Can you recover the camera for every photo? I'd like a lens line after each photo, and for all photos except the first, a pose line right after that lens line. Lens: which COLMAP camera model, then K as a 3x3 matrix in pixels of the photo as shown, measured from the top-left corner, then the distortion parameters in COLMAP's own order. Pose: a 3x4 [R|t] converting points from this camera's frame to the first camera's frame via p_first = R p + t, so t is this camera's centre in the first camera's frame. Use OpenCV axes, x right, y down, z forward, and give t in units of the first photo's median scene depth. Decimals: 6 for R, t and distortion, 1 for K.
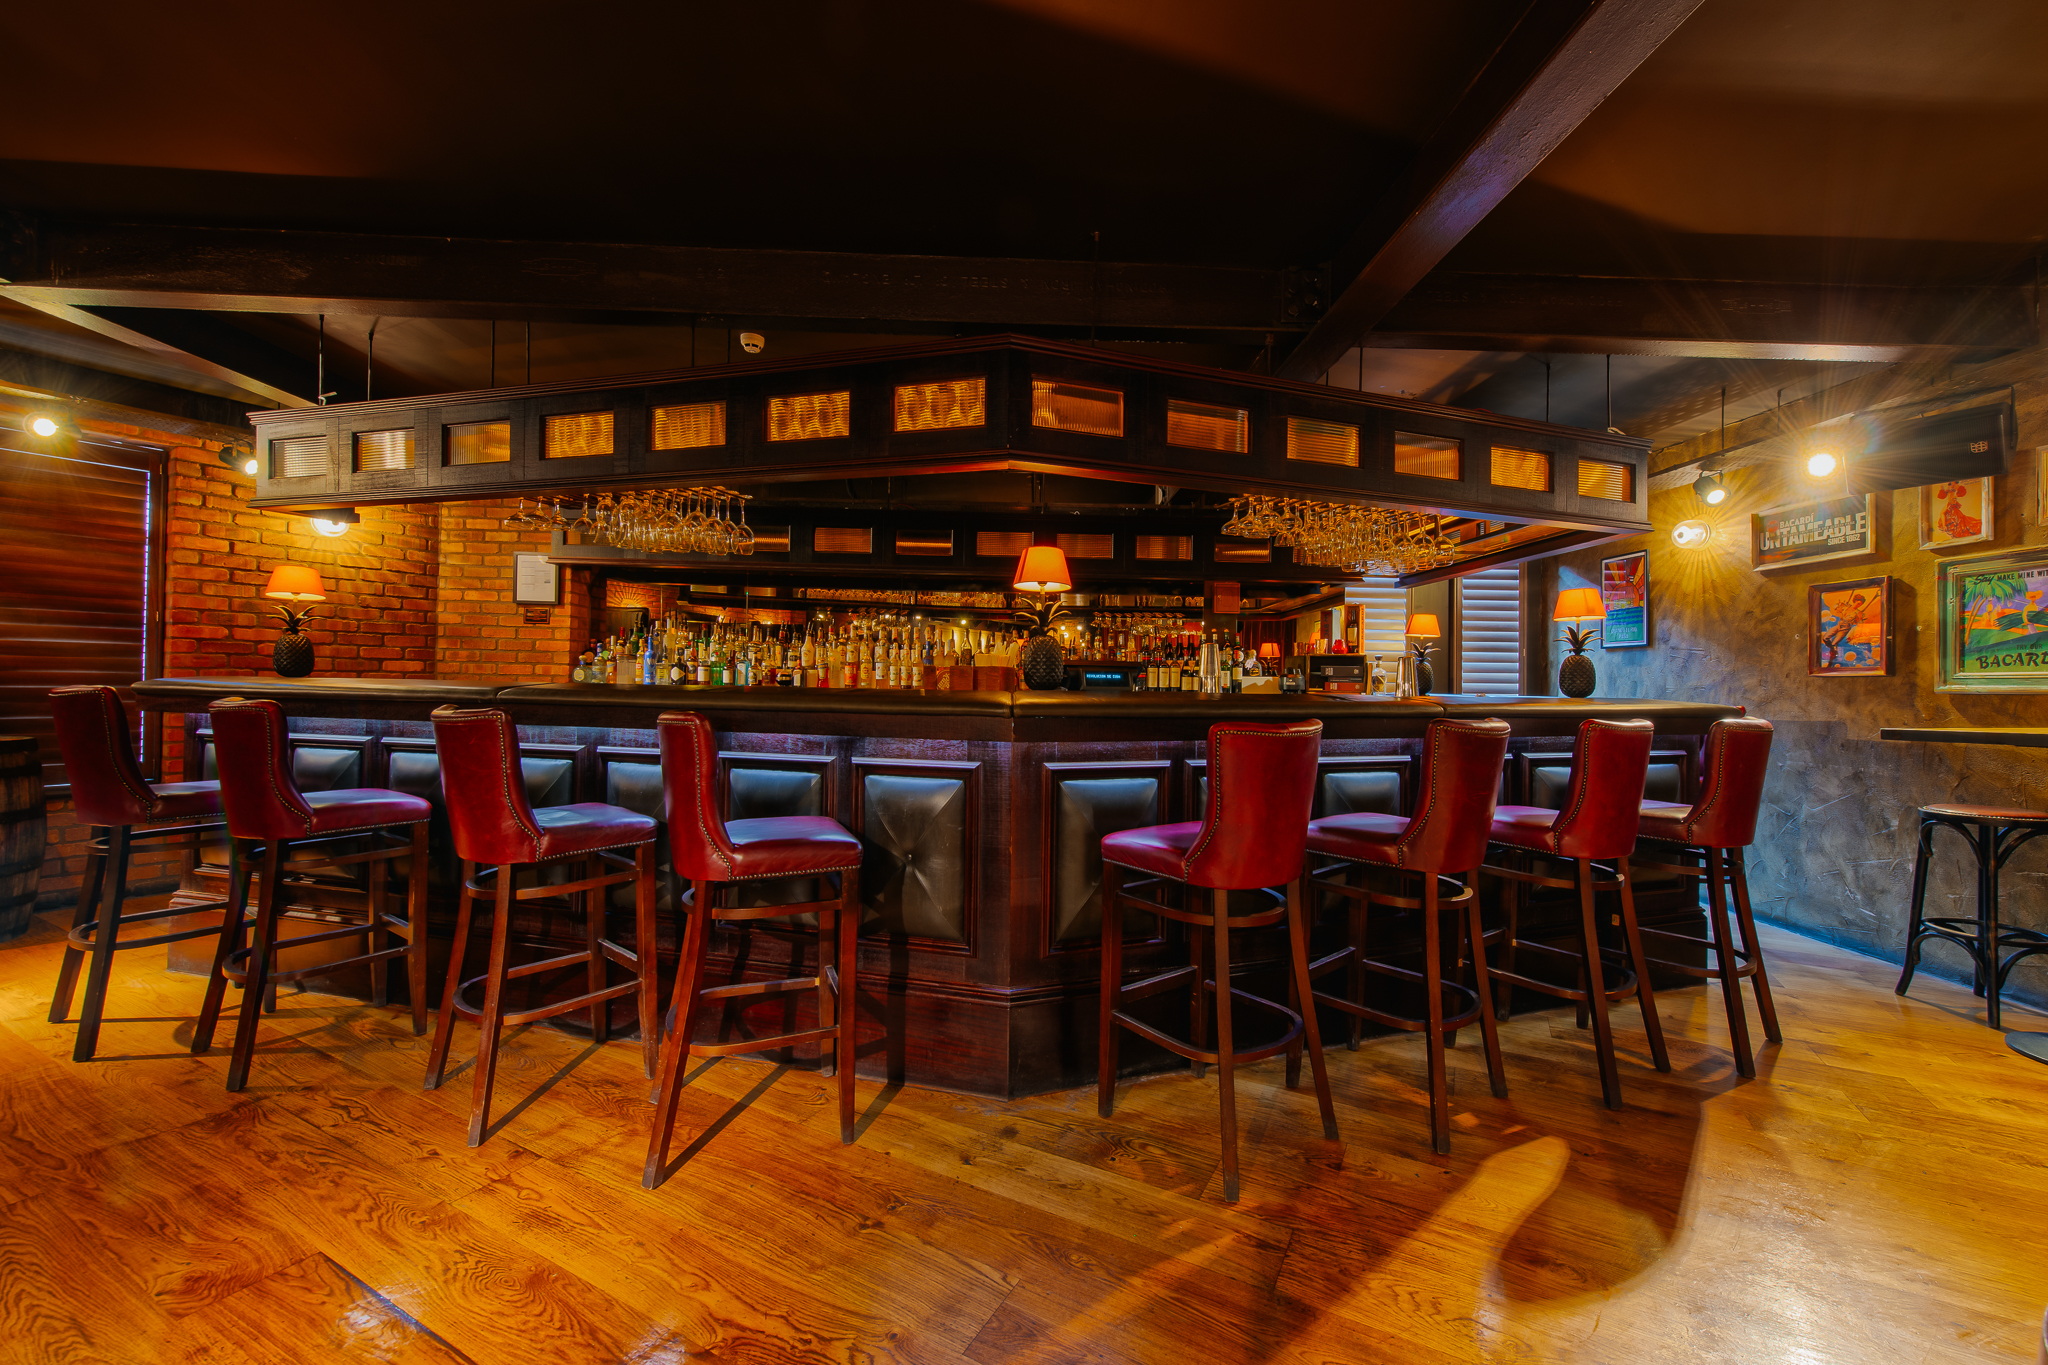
lens RADIAL K [[819.6, 0, 1038.9], [0, 819.6, 676.3], [0, 0, 1]] dist [0.010340, -0.000045]
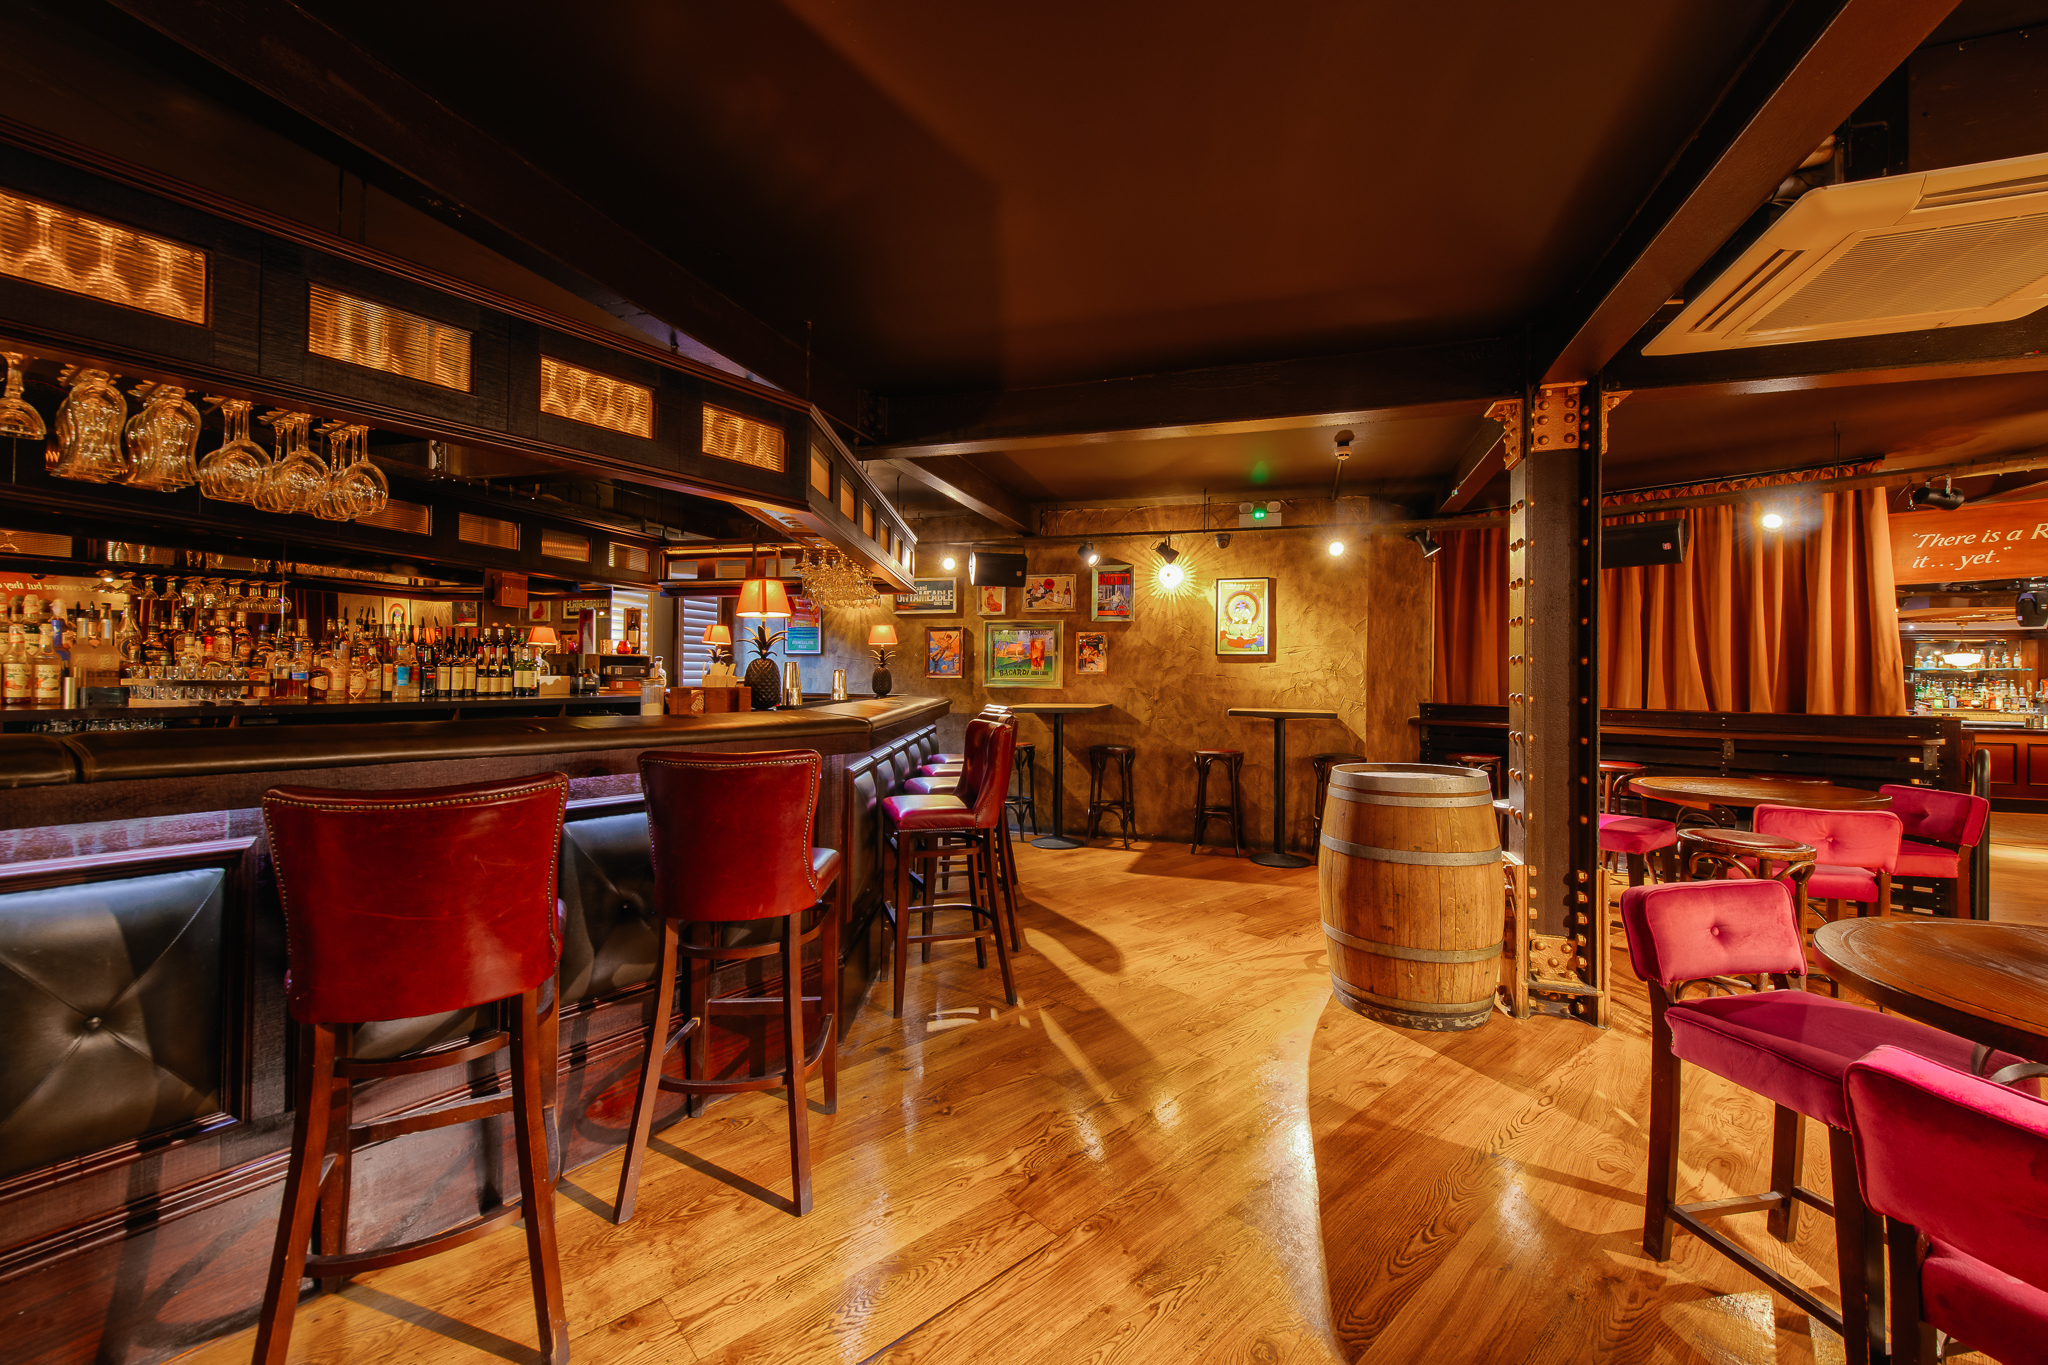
lens RADIAL K [[819.6, 0, 1038.9], [0, 819.6, 676.3], [0, 0, 1]] dist [0.010340, -0.000045]
pose [[0.331346, -0.008387, 0.943472, -0.580317], [-0.018052, 0.999721, 0.015227, -0.031070], [-0.943337, -0.022077, 0.331102, 0.172581]]
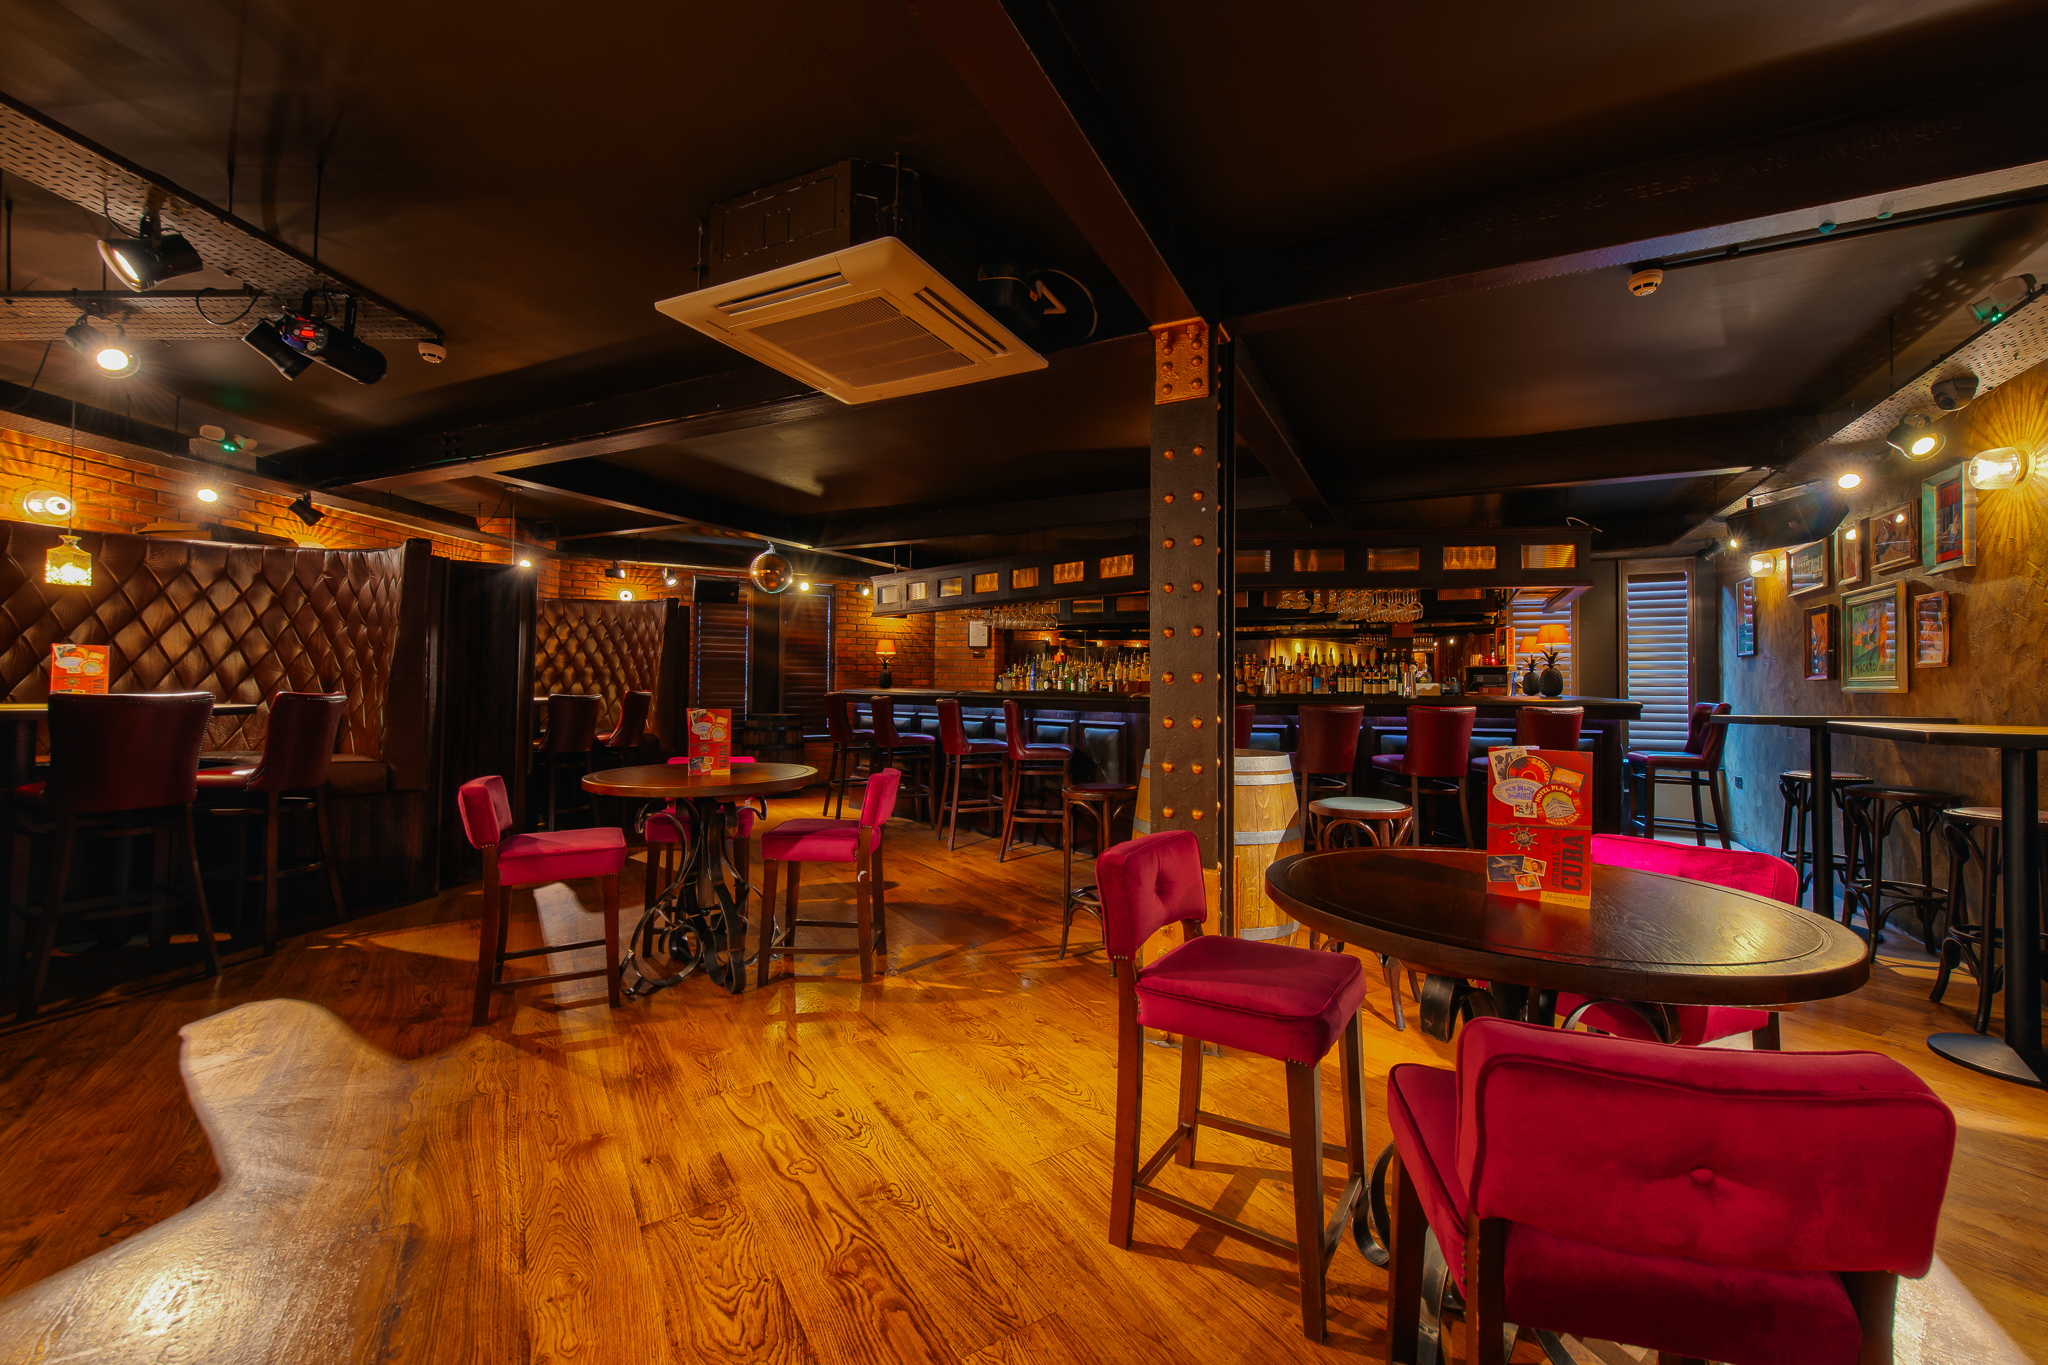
lens RADIAL K [[819.6, 0, 1038.9], [0, 819.6, 676.3], [0, 0, 1]] dist [0.010340, -0.000045]
pose [[0.878424, -0.013811, -0.477682, 0.451538], [0.009206, 0.999886, -0.011980, -0.001023], [0.477793, 0.006126, 0.878451, -0.642114]]
